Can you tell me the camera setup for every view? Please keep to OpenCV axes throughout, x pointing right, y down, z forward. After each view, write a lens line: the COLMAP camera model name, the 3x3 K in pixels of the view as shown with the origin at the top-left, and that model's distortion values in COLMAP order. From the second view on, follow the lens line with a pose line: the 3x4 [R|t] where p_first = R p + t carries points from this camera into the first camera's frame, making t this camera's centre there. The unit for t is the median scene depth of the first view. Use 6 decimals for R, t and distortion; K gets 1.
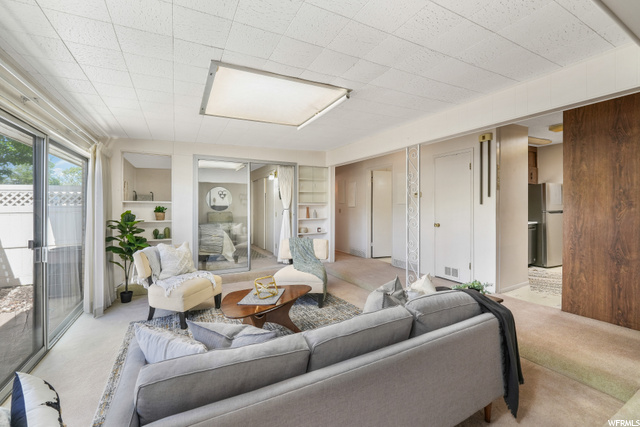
lens RADIAL K [[262.7, 0, 317.4], [0, 262.7, 206.9], [0, 0, 1]] dist [-0.009255, -0.000378]
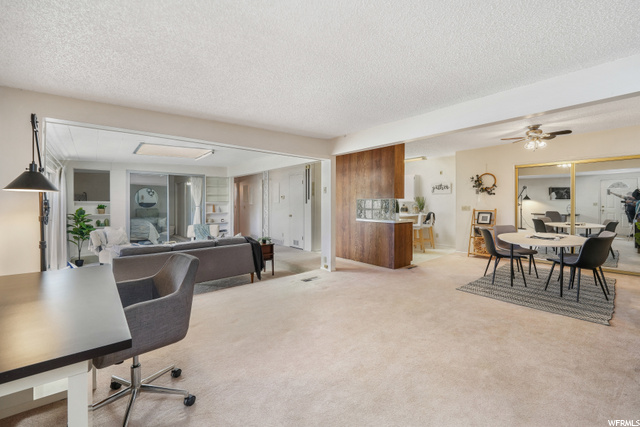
lens RADIAL K [[267.6, 0, 319.1], [0, 267.6, 203.0], [0, 0, 1]] dist [-0.001897, -0.000270]
pose [[0.978047, 0.000470, 0.208383, 0.268890], [-0.000155, 0.999999, -0.001527, -0.009012], [-0.208384, 0.001461, 0.978046, -0.682826]]
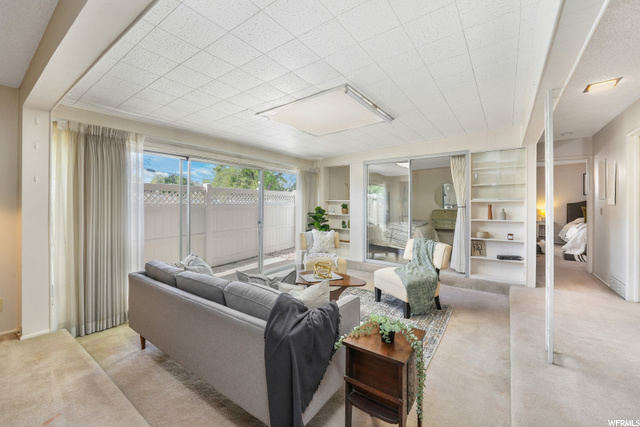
lens RADIAL K [[267.6, 0, 319.1], [0, 267.6, 203.0], [0, 0, 1]] dist [-0.001897, -0.000270]
pose [[0.444170, -0.001629, -0.895941, 0.520977], [-0.003560, 0.999987, -0.003583, -0.000100], [0.895936, 0.004781, 0.444158, 0.251092]]
